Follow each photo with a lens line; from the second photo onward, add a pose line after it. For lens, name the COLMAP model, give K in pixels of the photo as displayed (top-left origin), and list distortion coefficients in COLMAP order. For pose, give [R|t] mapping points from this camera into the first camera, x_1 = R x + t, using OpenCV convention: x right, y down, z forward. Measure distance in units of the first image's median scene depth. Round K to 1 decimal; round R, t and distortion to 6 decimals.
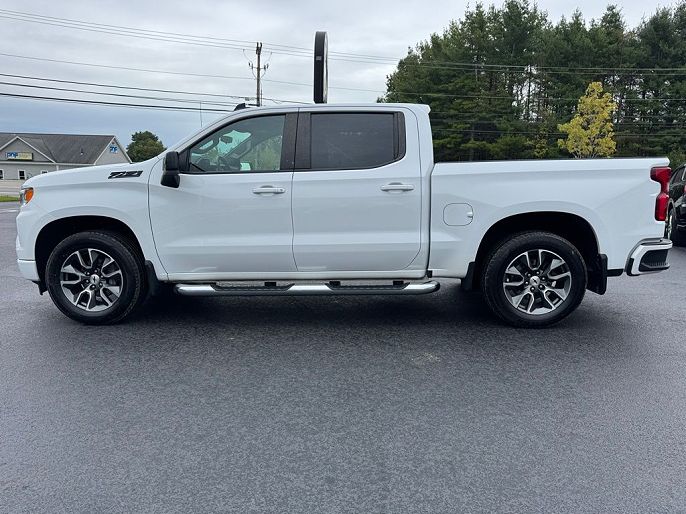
lens RADIAL K [[505.5, 0, 343.8], [0, 505.5, 253.3], [0, 0, 1]] dist [0.055946, -0.049511]
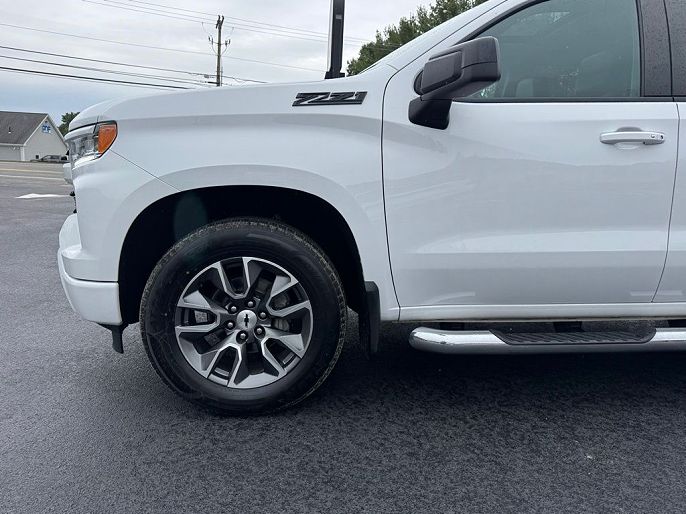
lens RADIAL K [[505.5, 0, 351.4], [0, 505.5, 246.0], [0, 0, 1]] dist [0.055946, -0.049511]
pose [[0.992190, -0.000647, 0.124737, -0.450328], [0.000006, 0.999987, 0.005145, -0.021617], [-0.124739, -0.005104, 0.992177, 0.518361]]
